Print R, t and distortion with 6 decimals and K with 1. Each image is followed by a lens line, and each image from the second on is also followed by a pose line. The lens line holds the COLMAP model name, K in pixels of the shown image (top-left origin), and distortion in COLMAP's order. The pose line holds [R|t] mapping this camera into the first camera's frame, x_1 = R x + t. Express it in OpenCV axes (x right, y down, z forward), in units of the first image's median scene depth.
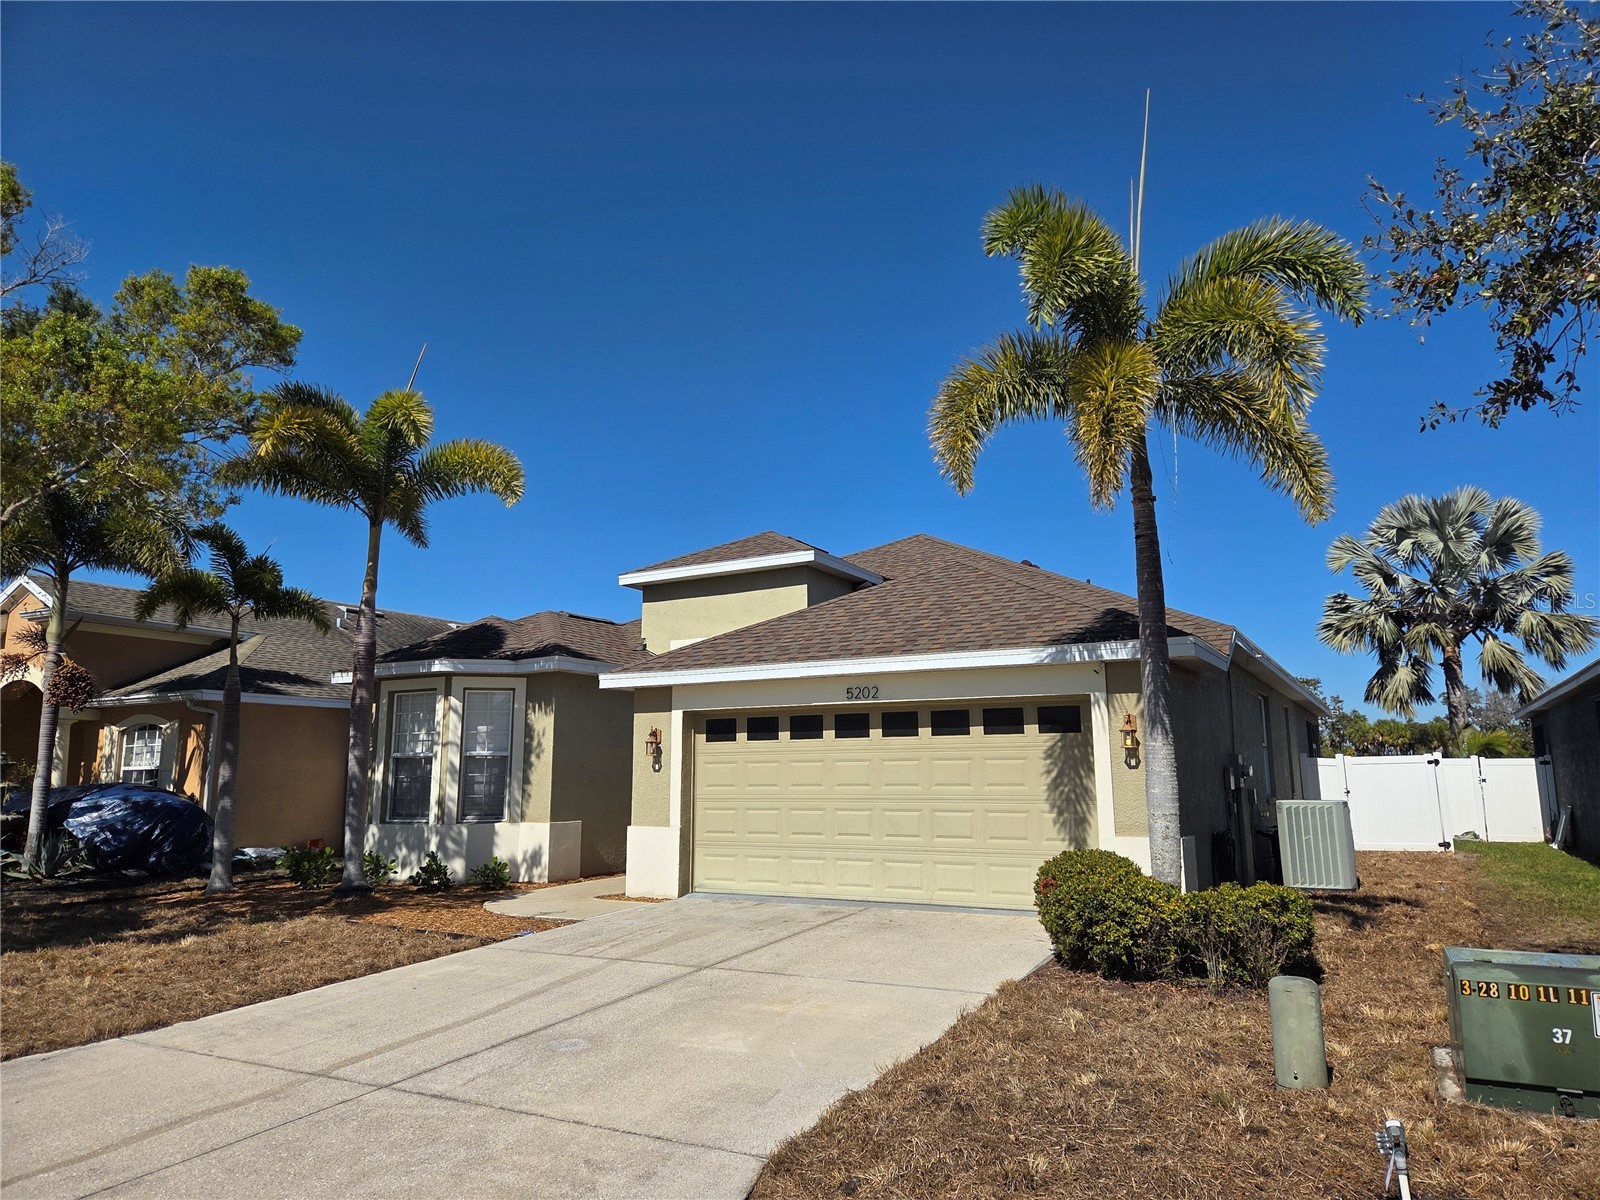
lens RADIAL K [[1074.4, 0, 805.6], [0, 1074.4, 597.9], [0, 0, 1]] dist [0.090358, -0.087938]
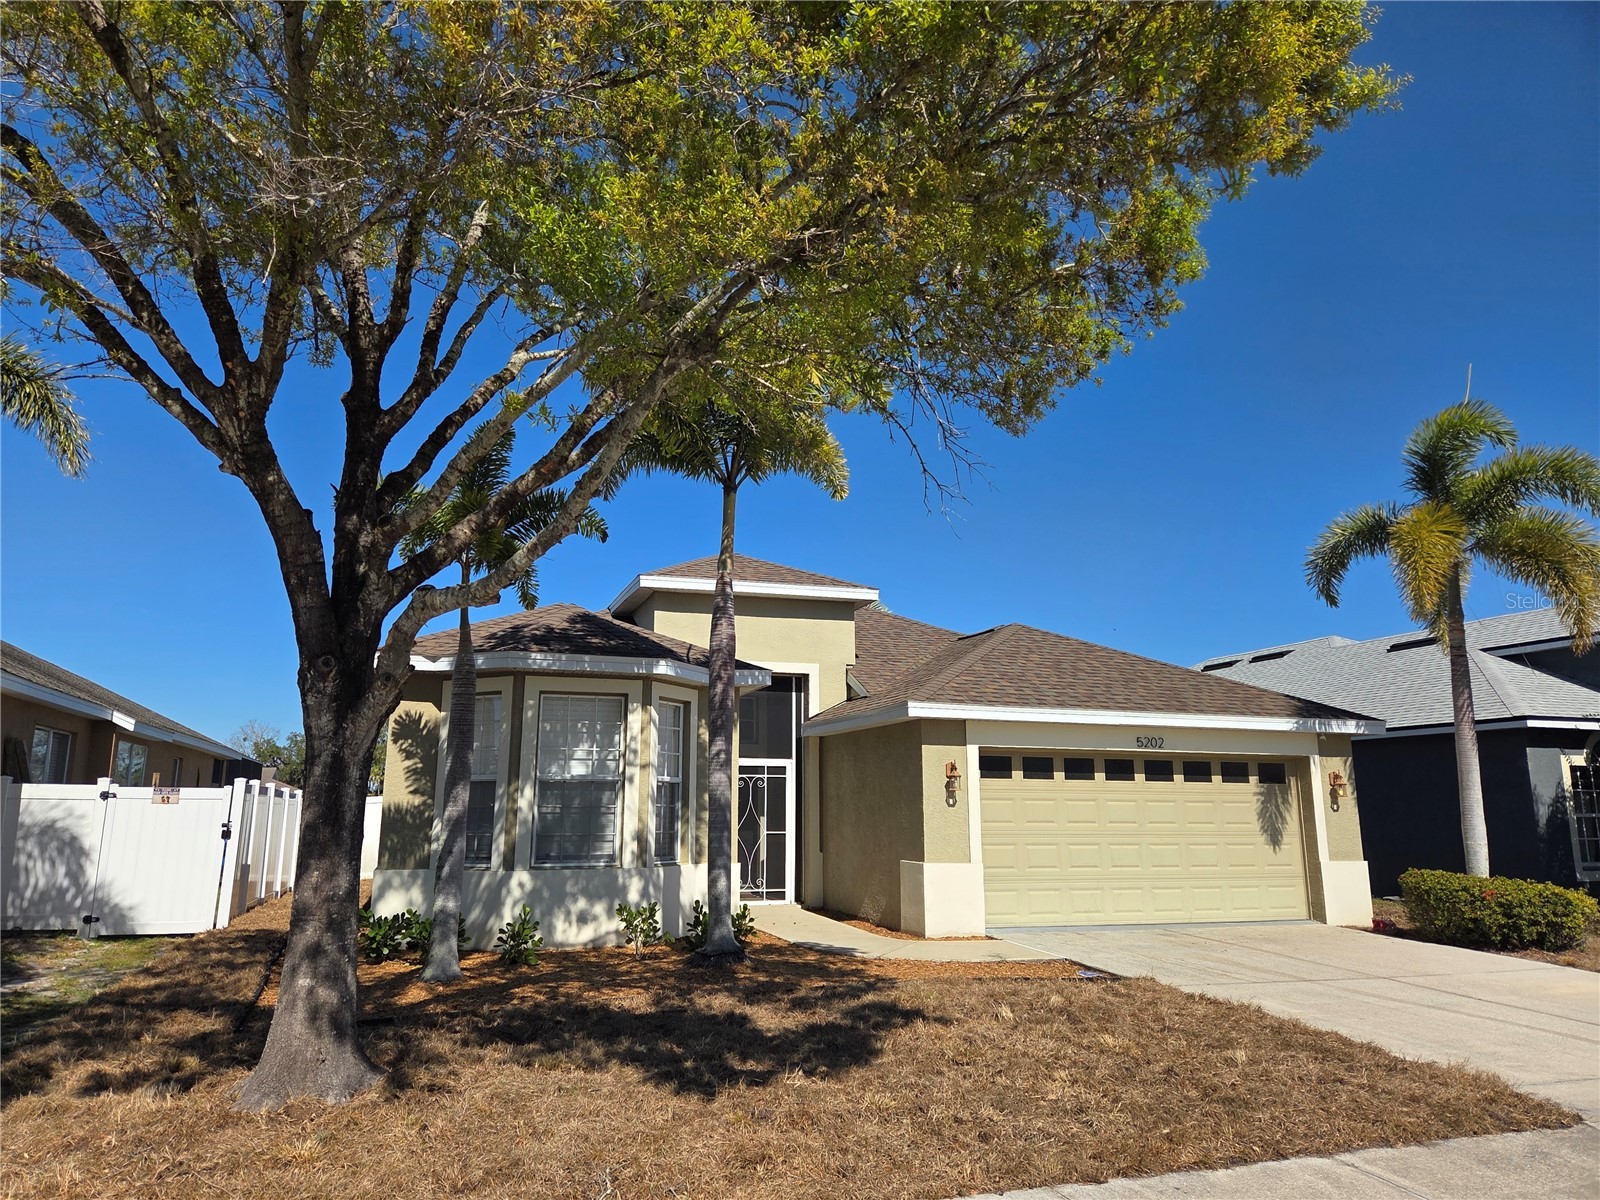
lens RADIAL K [[1074.4, 0, 805.6], [0, 1074.4, 597.9], [0, 0, 1]] dist [0.090358, -0.087938]
pose [[0.681387, 0.154796, 0.715367, -0.955862], [-0.127256, 0.987549, -0.092481, 0.081206], [-0.720776, -0.028019, 0.692601, 0.418336]]
